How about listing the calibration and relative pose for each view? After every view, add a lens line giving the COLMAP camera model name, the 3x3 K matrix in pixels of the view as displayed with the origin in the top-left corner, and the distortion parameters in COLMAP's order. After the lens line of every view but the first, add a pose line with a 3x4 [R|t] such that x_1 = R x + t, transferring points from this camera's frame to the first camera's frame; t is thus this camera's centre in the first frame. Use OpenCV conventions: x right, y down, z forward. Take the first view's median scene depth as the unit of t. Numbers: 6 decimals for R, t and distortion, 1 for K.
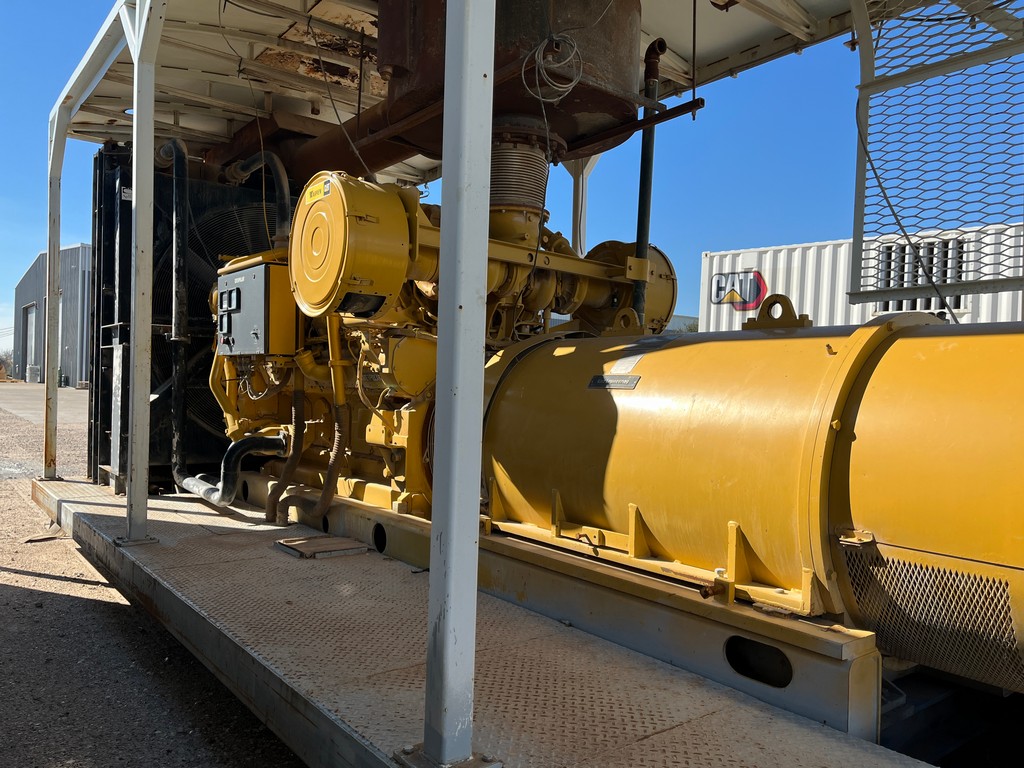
lens RADIAL K [[775.9, 0, 514.9], [0, 775.9, 394.9], [0, 0, 1]] dist [0.051047, -0.053990]
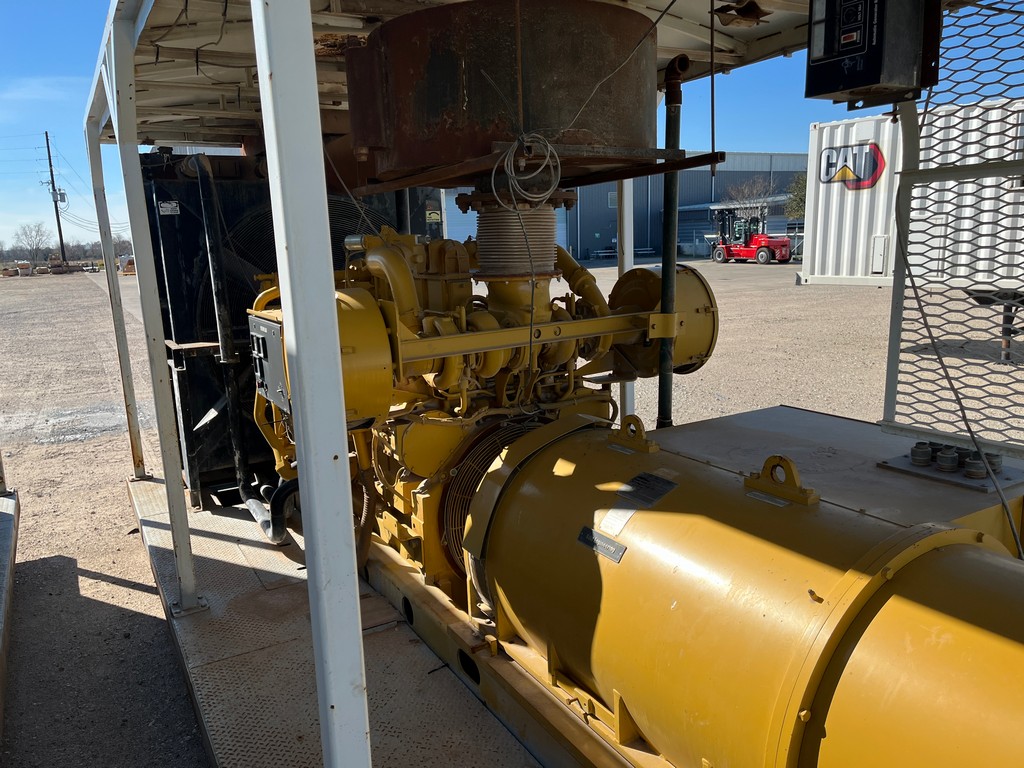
lens RADIAL K [[777.2, 0, 513.3], [0, 777.2, 396.8], [0, 0, 1]] dist [0.028708, 0.000199]
pose [[0.987846, -0.035698, -0.151284, 0.102474], [0.063432, 0.981124, 0.182683, -0.218791], [0.141907, -0.190059, 0.971463, 0.070920]]
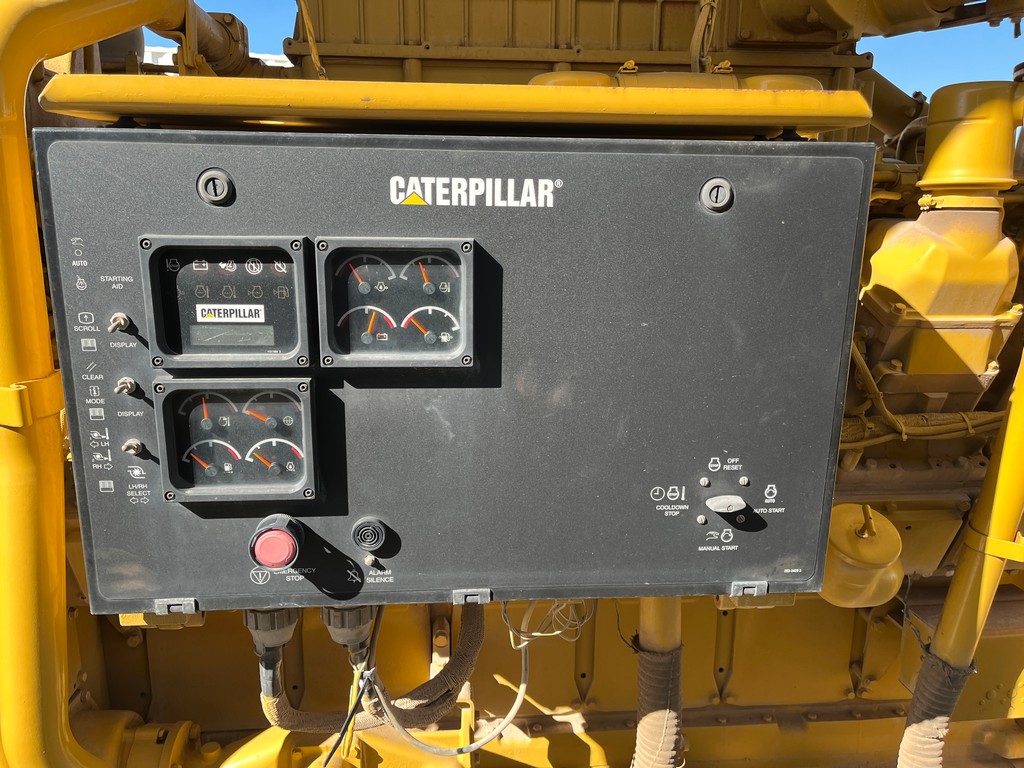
lens RADIAL K [[779.1, 0, 508.1], [0, 779.1, 392.8], [0, 0, 1]] dist [0.053737, -0.081701]
pose [[0.547146, -0.207963, 0.810792, -0.481418], [0.014885, 0.970909, 0.238987, -0.142746], [-0.836905, -0.118692, 0.534324, 0.884650]]
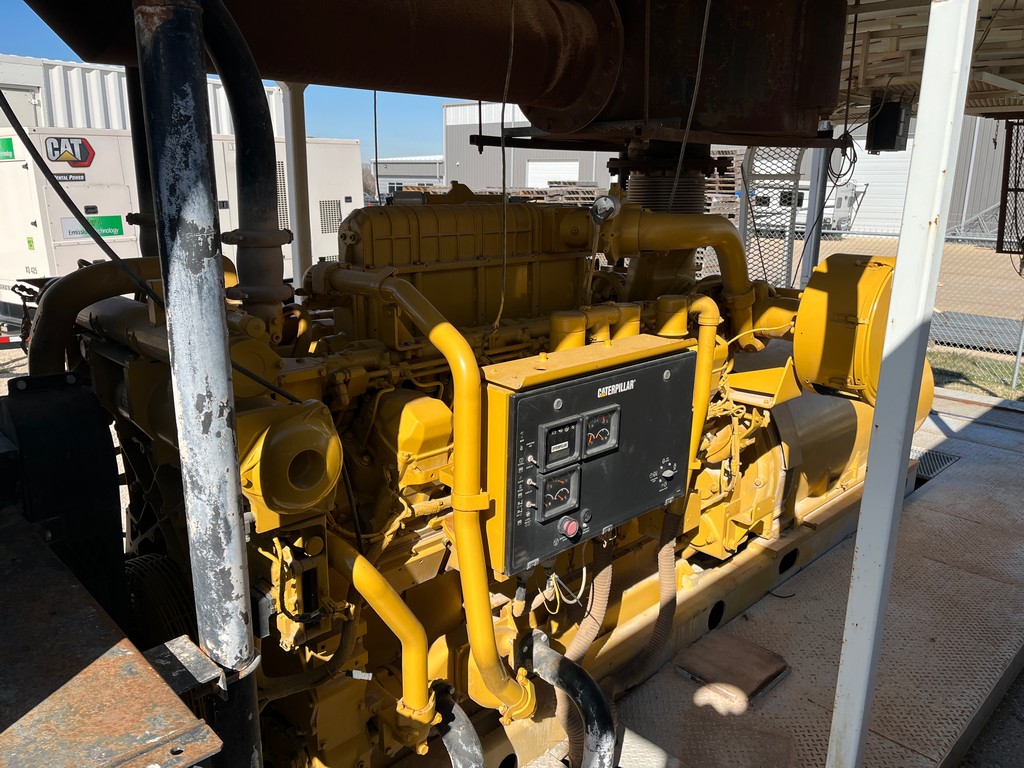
lens RADIAL K [[773.2, 0, 512.4], [0, 773.2, 385.8], [0, 0, 1]] dist [0.066137, -0.090730]
pose [[-0.104270, -0.282656, 0.953537, -0.781341], [-0.004120, 0.958878, 0.283788, -0.277551], [-0.994540, 0.025662, -0.101147, 1.090616]]
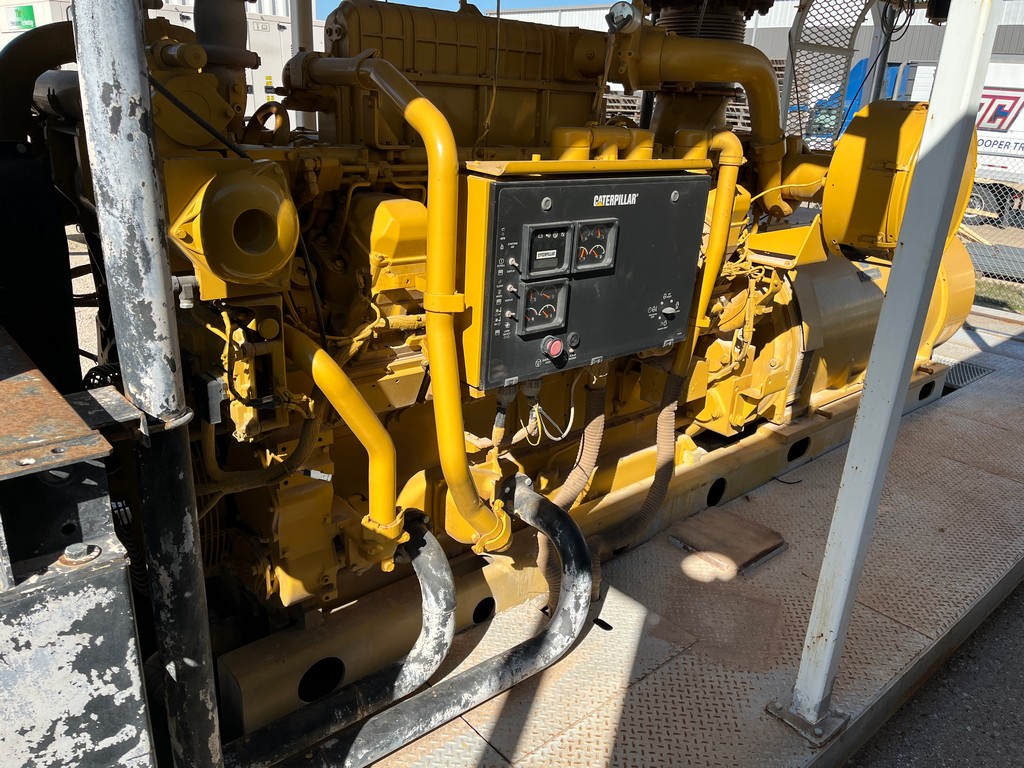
lens RADIAL K [[771.5, 0, 508.9], [0, 771.5, 395.8], [0, 0, 1]] dist [0.059340, -0.080072]
pose [[-0.047224, -0.384602, 0.921874, -0.771204], [-0.040091, 0.922890, 0.382972, -0.205099], [-0.998079, -0.018873, -0.059001, 1.062157]]
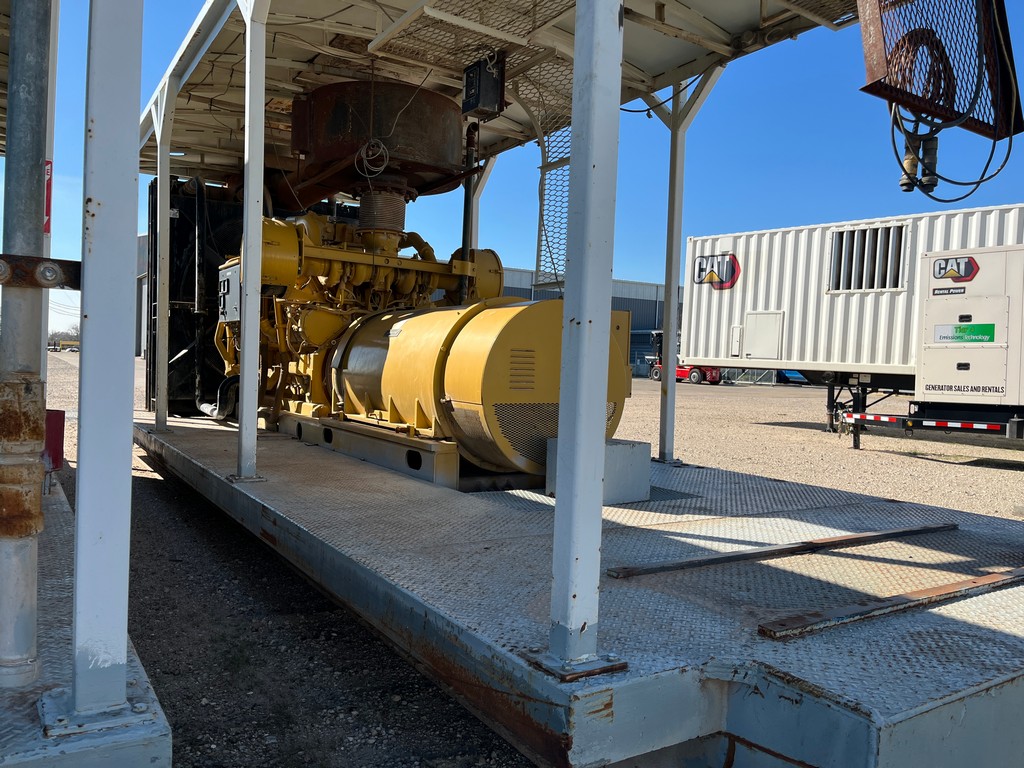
lens RADIAL K [[775.9, 0, 514.9], [0, 775.9, 394.9], [0, 0, 1]] dist [0.051047, -0.053990]
pose [[0.995710, 0.010190, -0.091971, 0.356068], [-0.007575, 0.999558, 0.028738, 0.045228], [0.092224, -0.027918, 0.995347, -0.498400]]
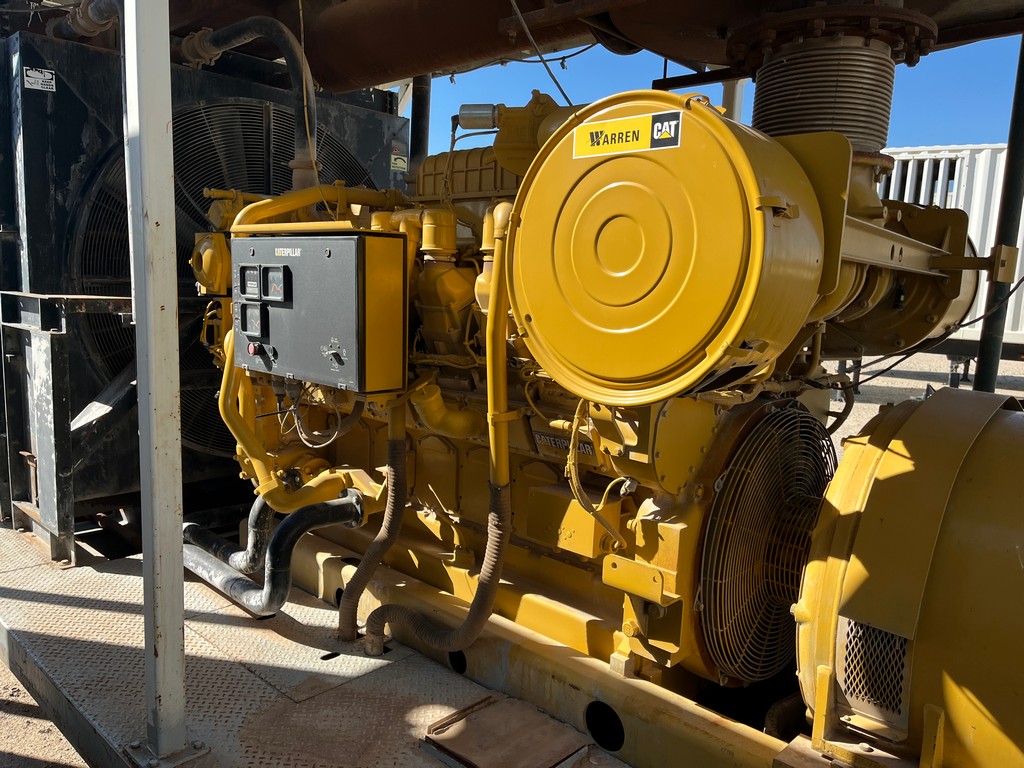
lens RADIAL K [[775.1, 0, 509.7], [0, 775.1, 399.4], [0, 0, 1]] dist [0.073632, -0.113042]
pose [[0.988273, -0.012408, 0.152194, -0.273276], [-0.009473, 0.989792, 0.142204, -0.120469], [-0.152404, -0.141978, 0.978067, 0.379990]]
